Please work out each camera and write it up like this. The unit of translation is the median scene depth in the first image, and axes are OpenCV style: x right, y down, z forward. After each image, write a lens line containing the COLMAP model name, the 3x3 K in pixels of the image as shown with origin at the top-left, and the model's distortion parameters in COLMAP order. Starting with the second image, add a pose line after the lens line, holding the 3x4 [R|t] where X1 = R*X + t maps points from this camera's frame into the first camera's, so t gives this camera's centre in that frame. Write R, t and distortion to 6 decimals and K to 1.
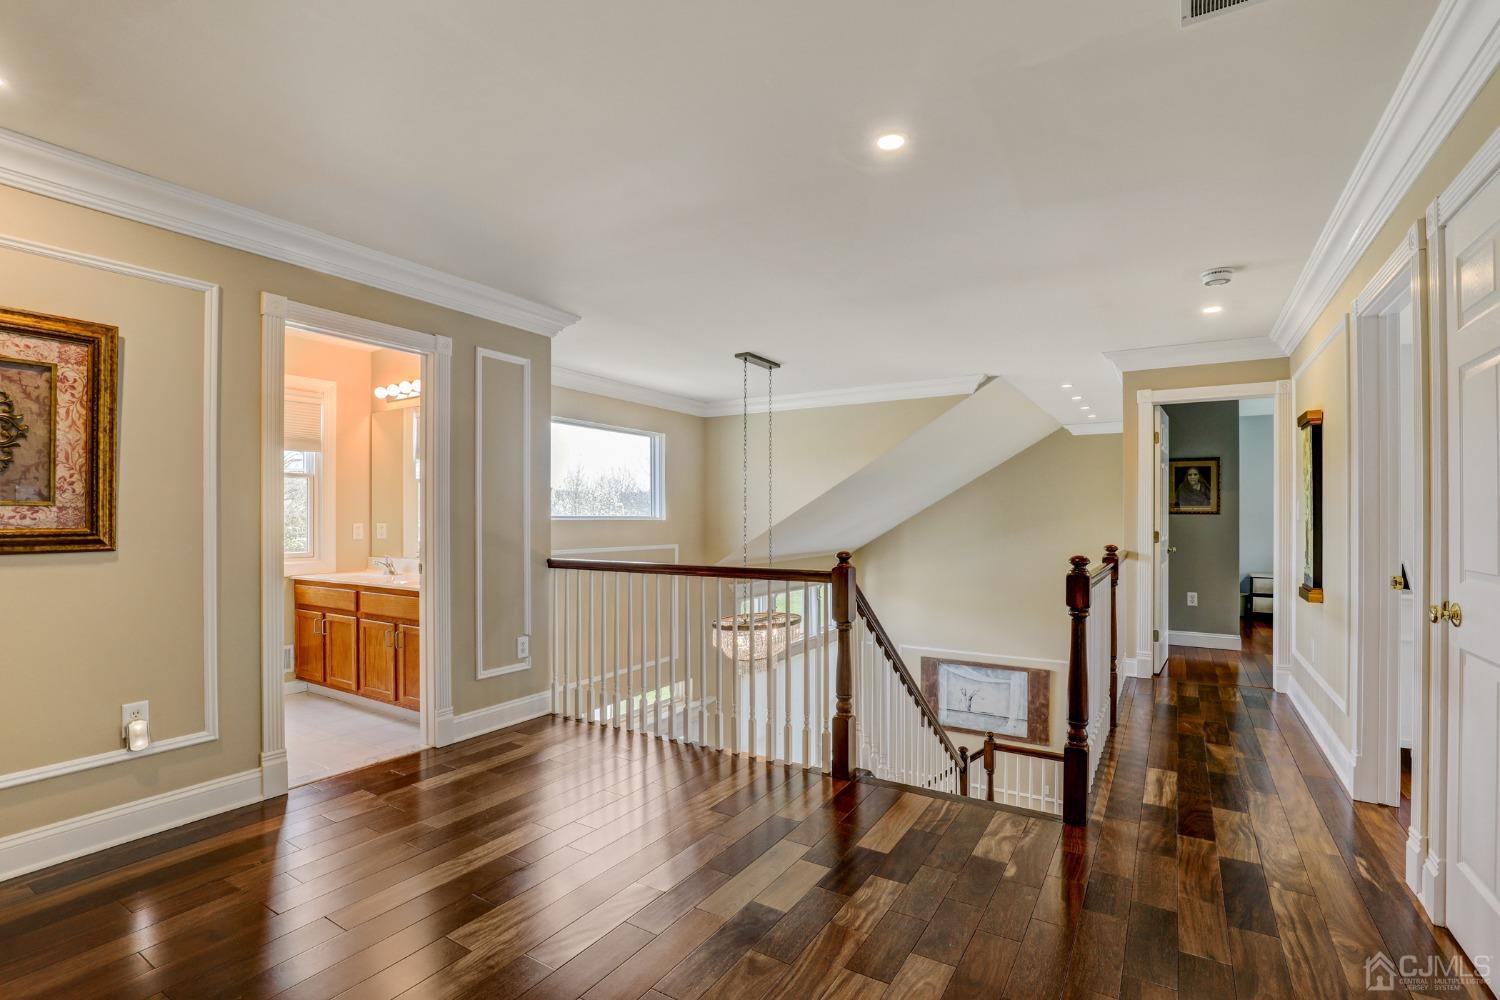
lens RADIAL K [[689.9, 0, 744.0], [0, 689.9, 512.3], [0, 0, 1]] dist [-0.015939, 0.000804]
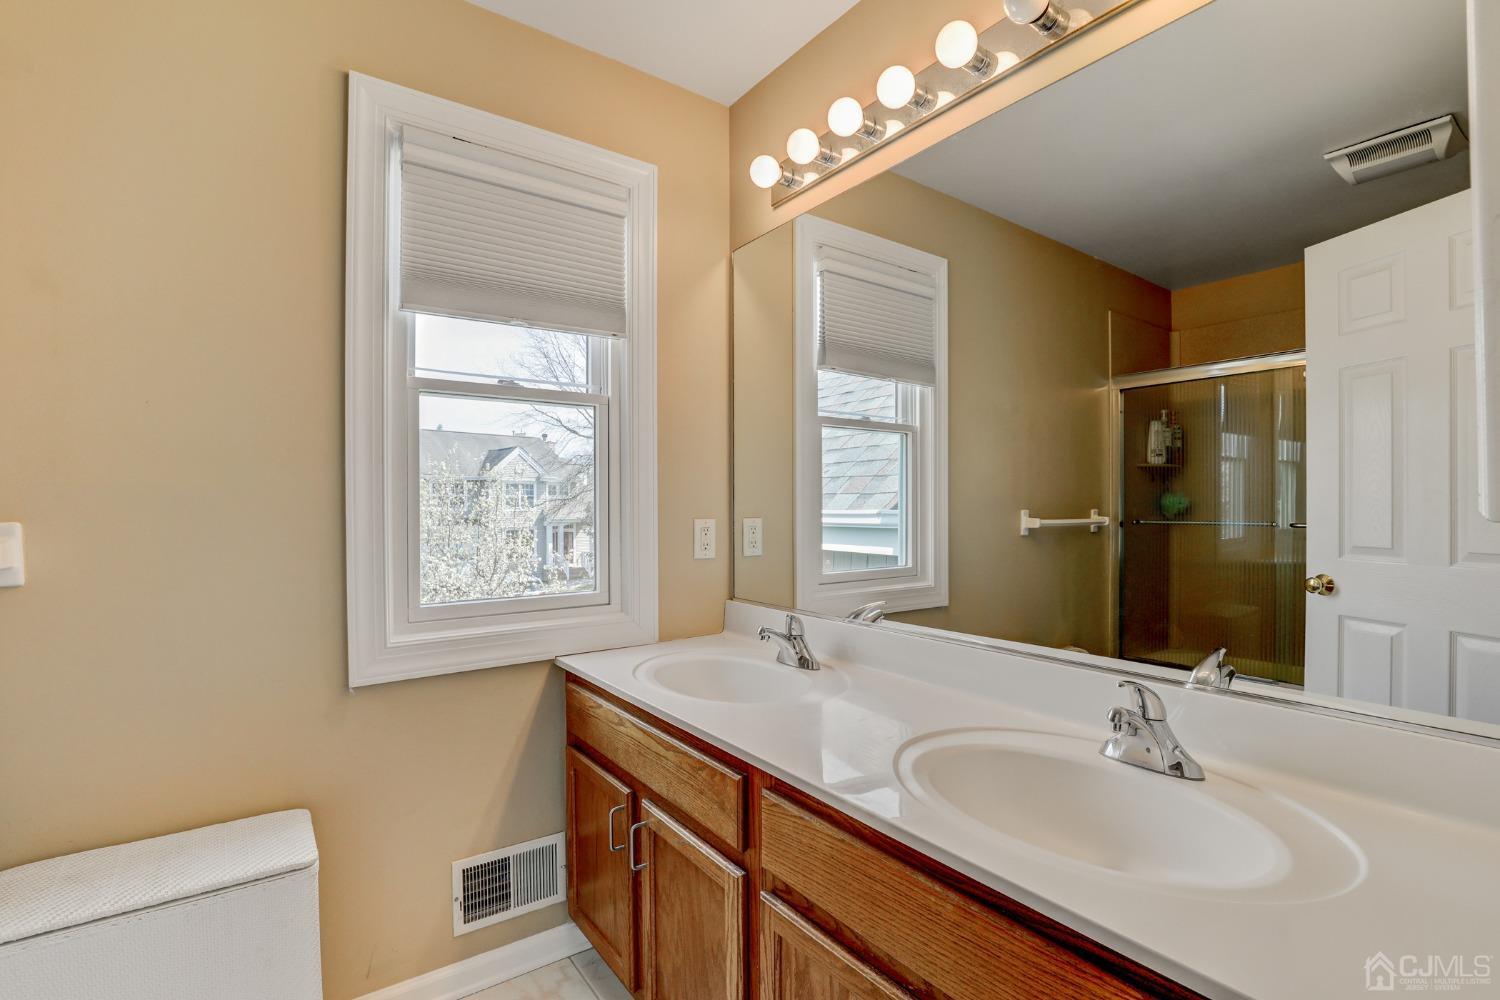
lens RADIAL K [[689.9, 0, 749.7], [0, 689.9, 502.7], [0, 0, 1]] dist [-0.015939, 0.000804]
pose [[0.932207, -0.000756, -0.361925, -0.412599], [0.000852, 1.000000, 0.000108, 0.006962], [0.361925, -0.000409, 0.932207, 0.665407]]
